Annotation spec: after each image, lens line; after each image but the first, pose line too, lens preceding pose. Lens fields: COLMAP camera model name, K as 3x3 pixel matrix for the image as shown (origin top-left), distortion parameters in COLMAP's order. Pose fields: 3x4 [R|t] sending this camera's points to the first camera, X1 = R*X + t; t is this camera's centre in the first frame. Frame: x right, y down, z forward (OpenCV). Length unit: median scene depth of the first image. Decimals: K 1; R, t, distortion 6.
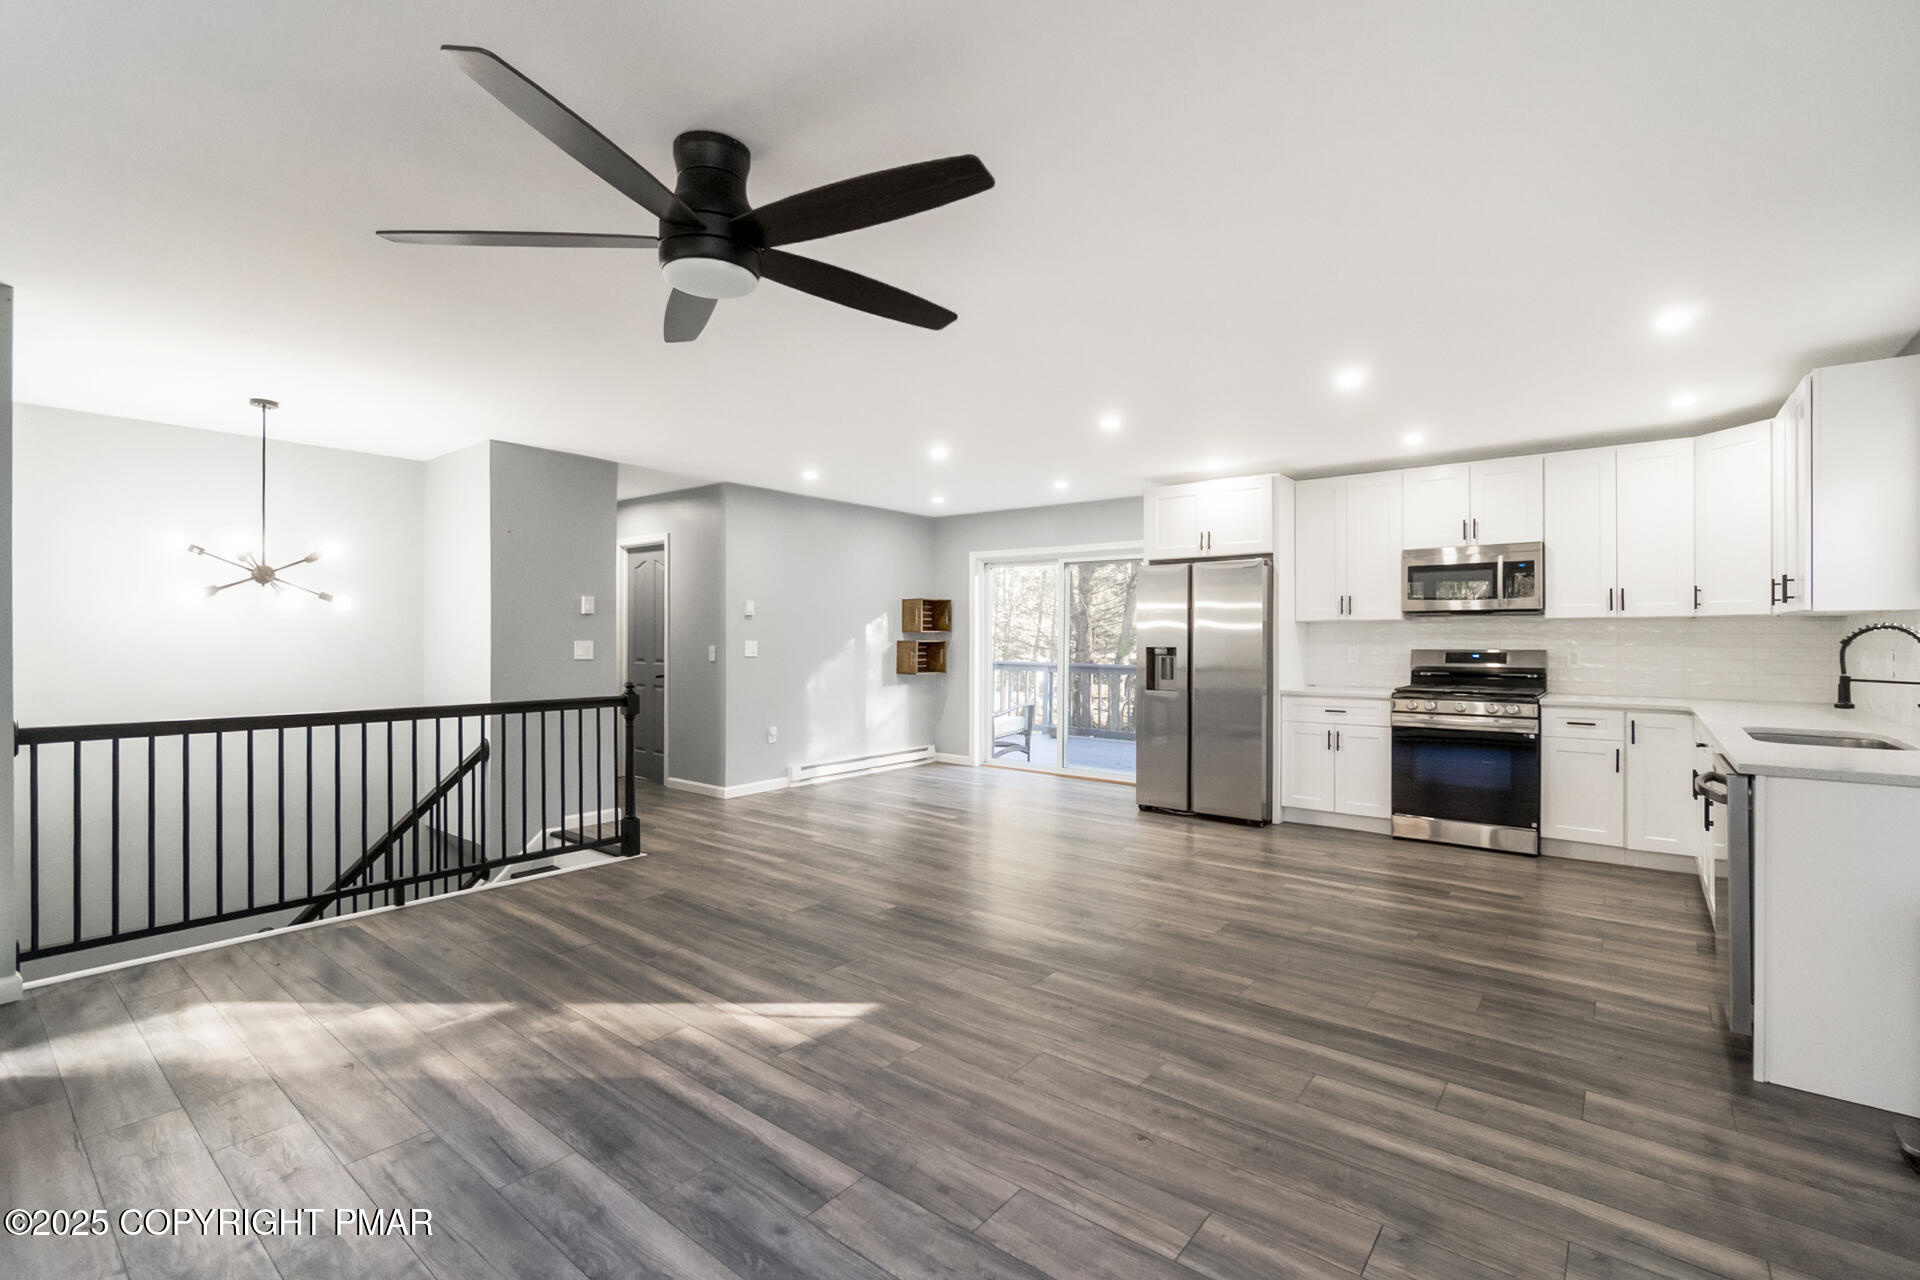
lens RADIAL K [[838.2, 0, 957.2], [0, 838.2, 637.5], [0, 0, 1]] dist [-0.000963, -0.000065]
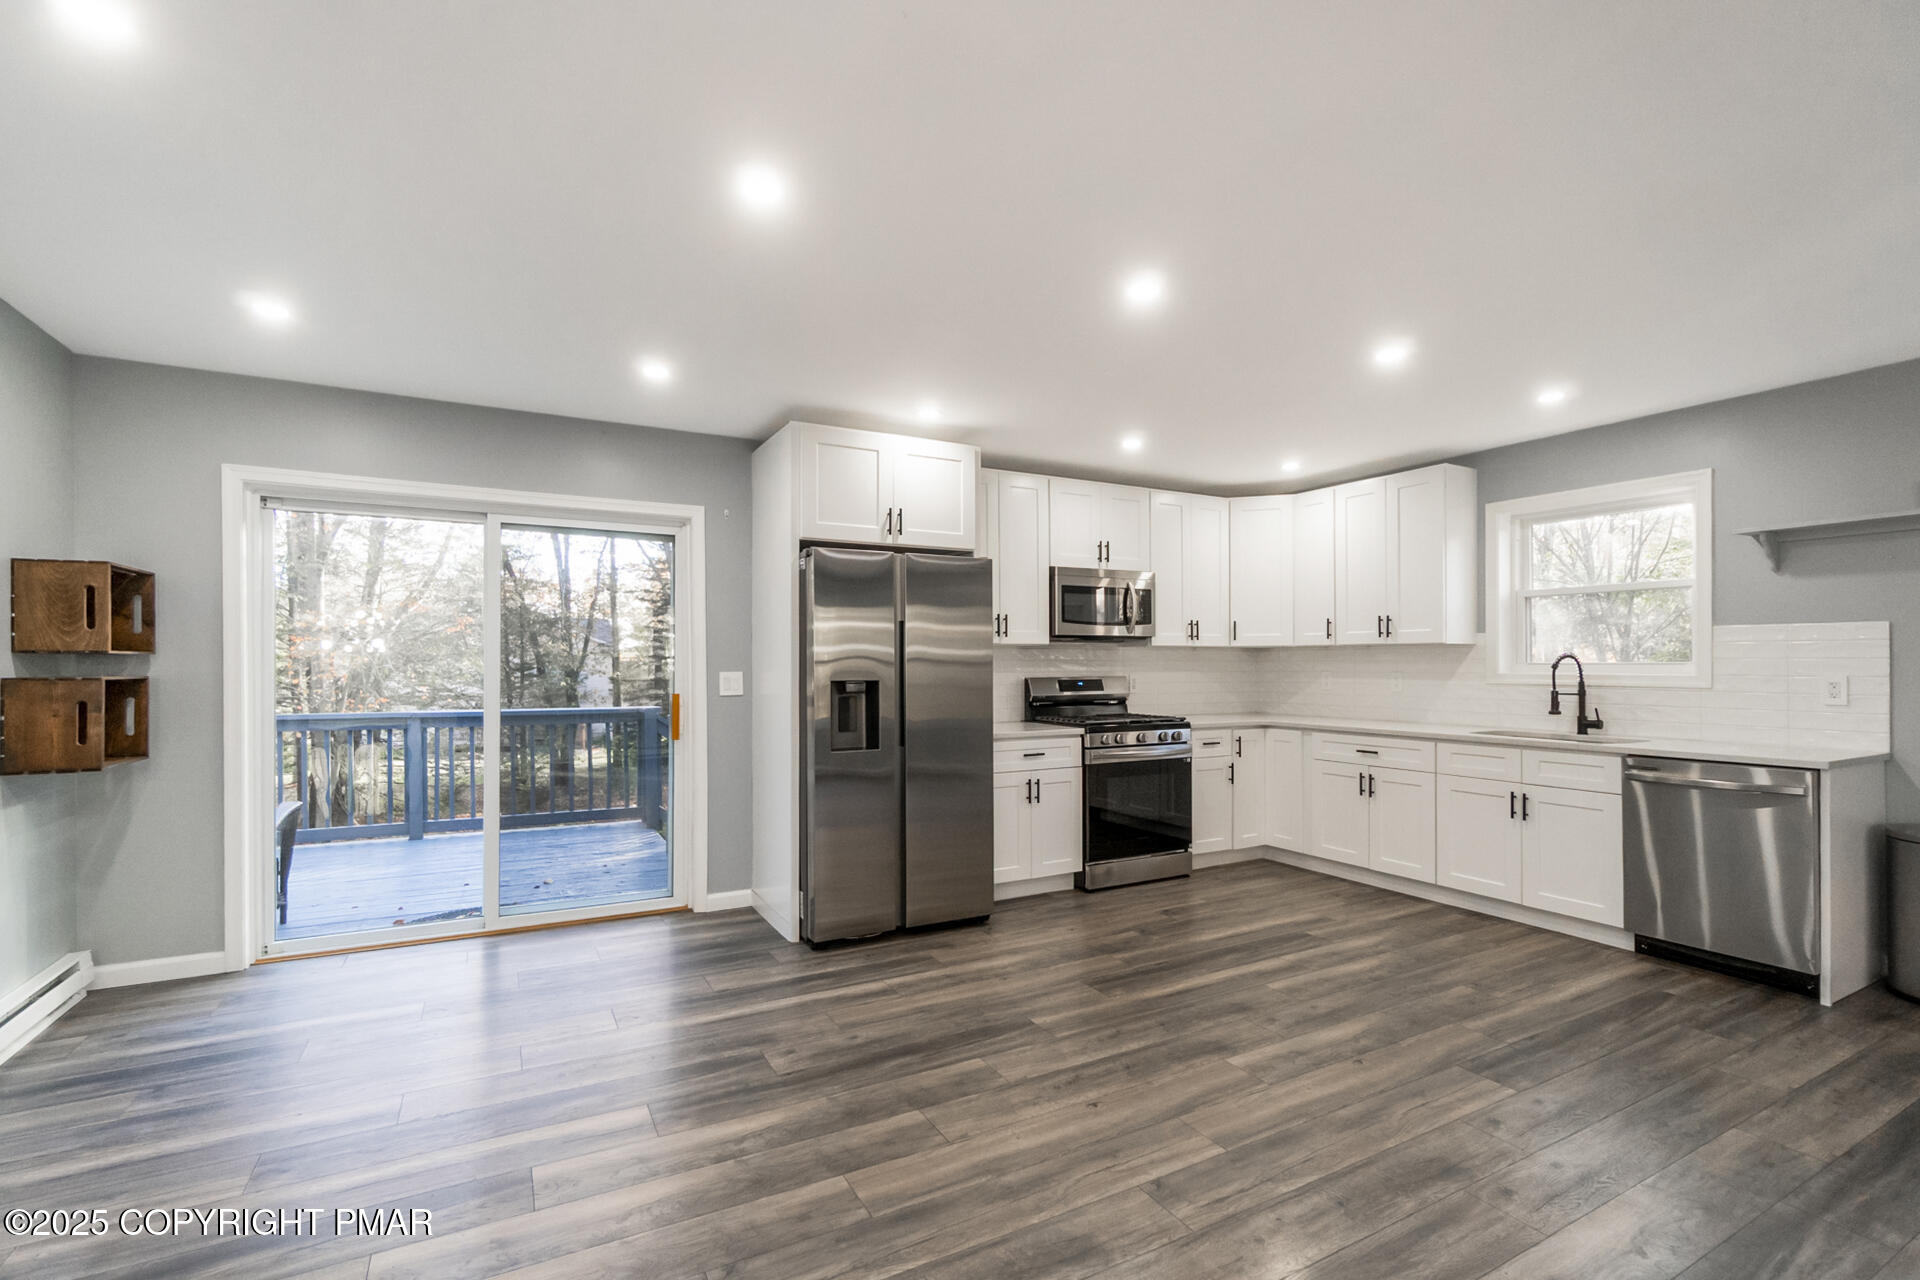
lens RADIAL K [[842.1, 0, 950.9], [0, 842.1, 661.7], [0, 0, 1]] dist [-0.002743, -0.000201]
pose [[0.400797, 0.001029, 0.916166, -0.367222], [0.002744, 0.999994, -0.002324, -0.000993], [-0.916163, 0.003445, 0.400792, 0.817685]]
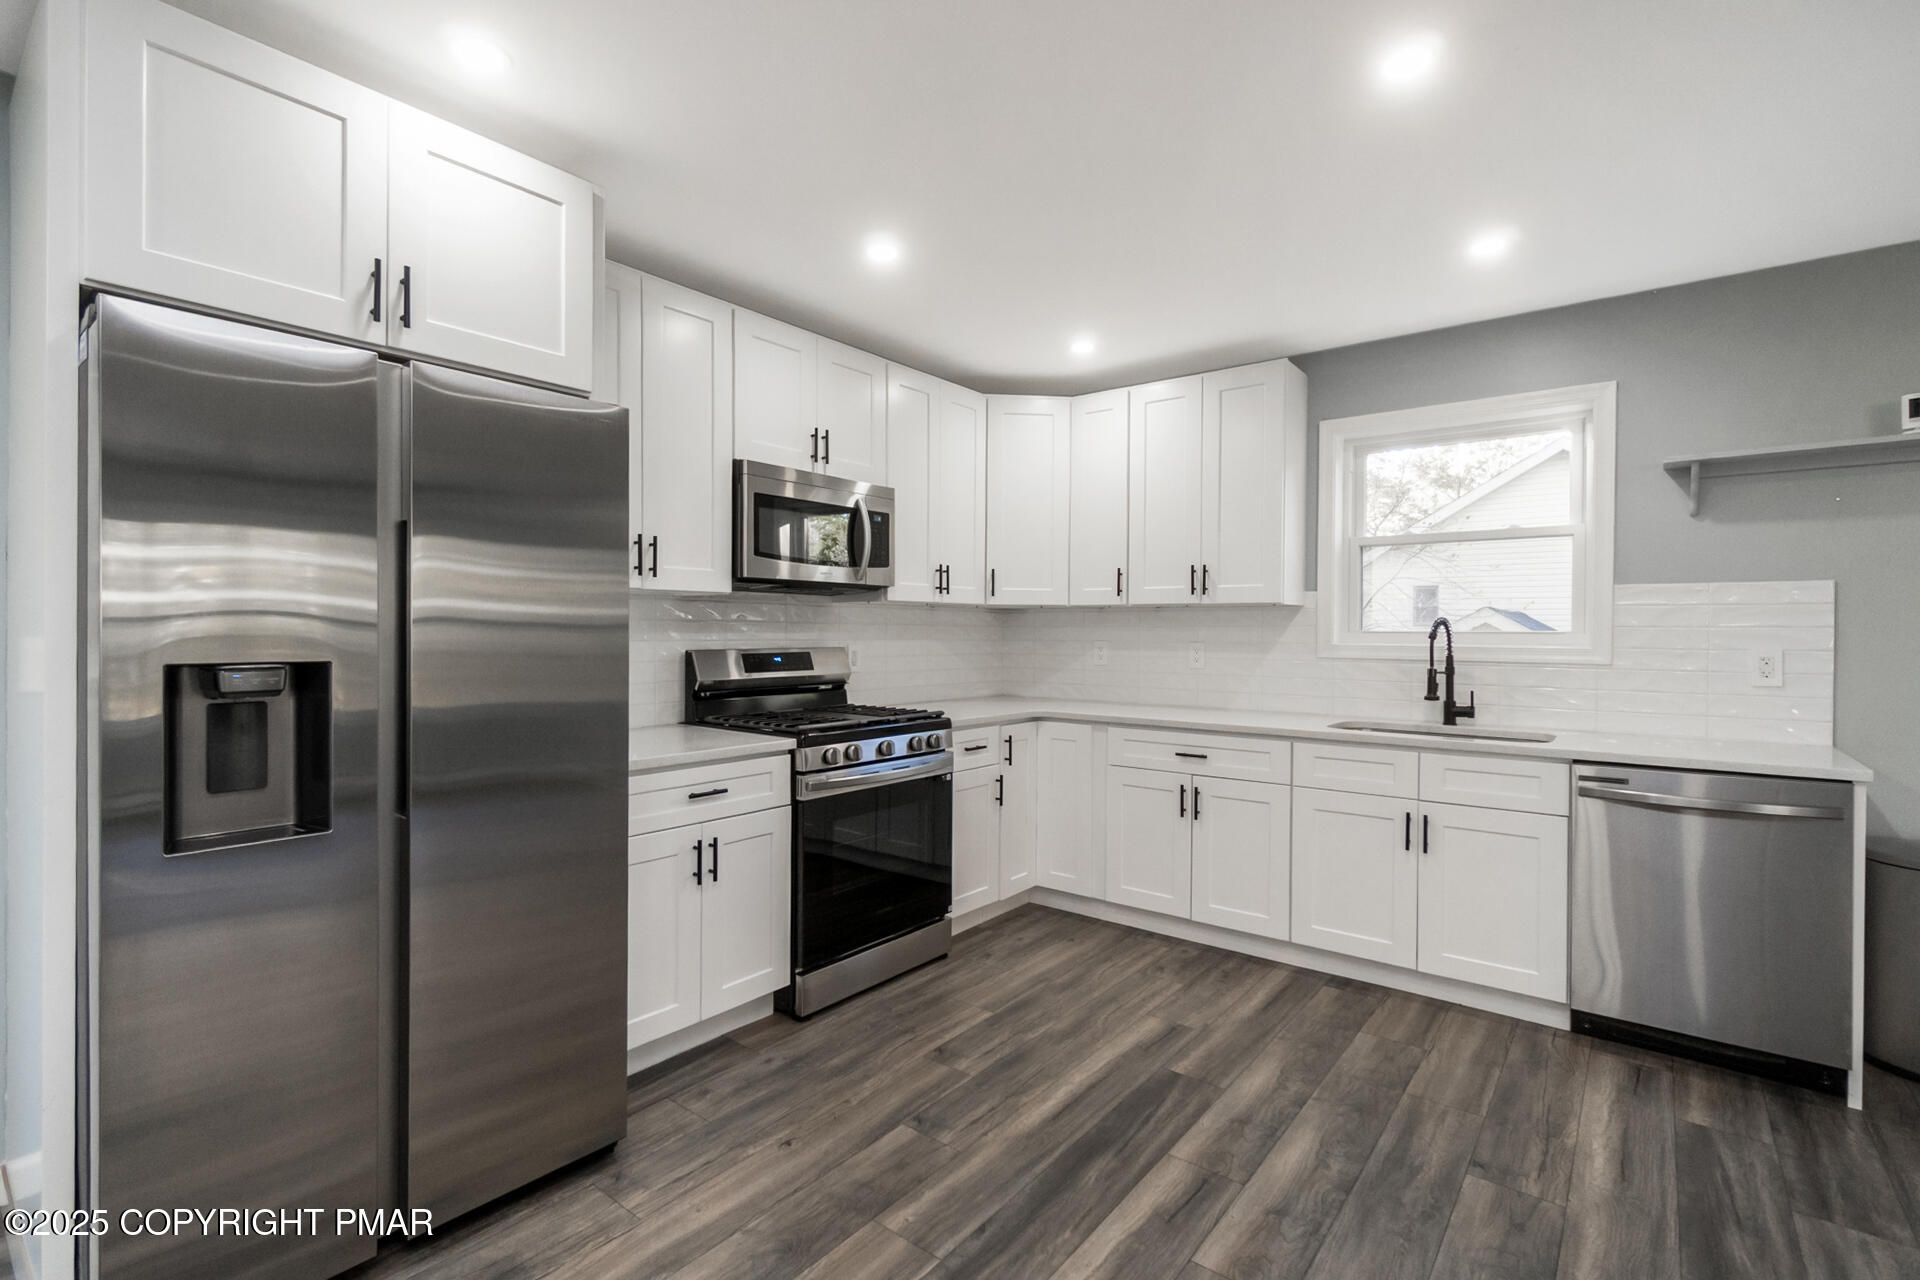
lens RADIAL K [[878.6, 0, 950.6], [0, 878.6, 632.2], [0, 0, 1]] dist [0.001540, 0.000103]
pose [[0.010214, -0.002216, 0.999945, -0.014689], [-0.005160, 0.999984, 0.002268, 0.001164], [-0.999935, -0.005183, 0.010203, 0.951942]]
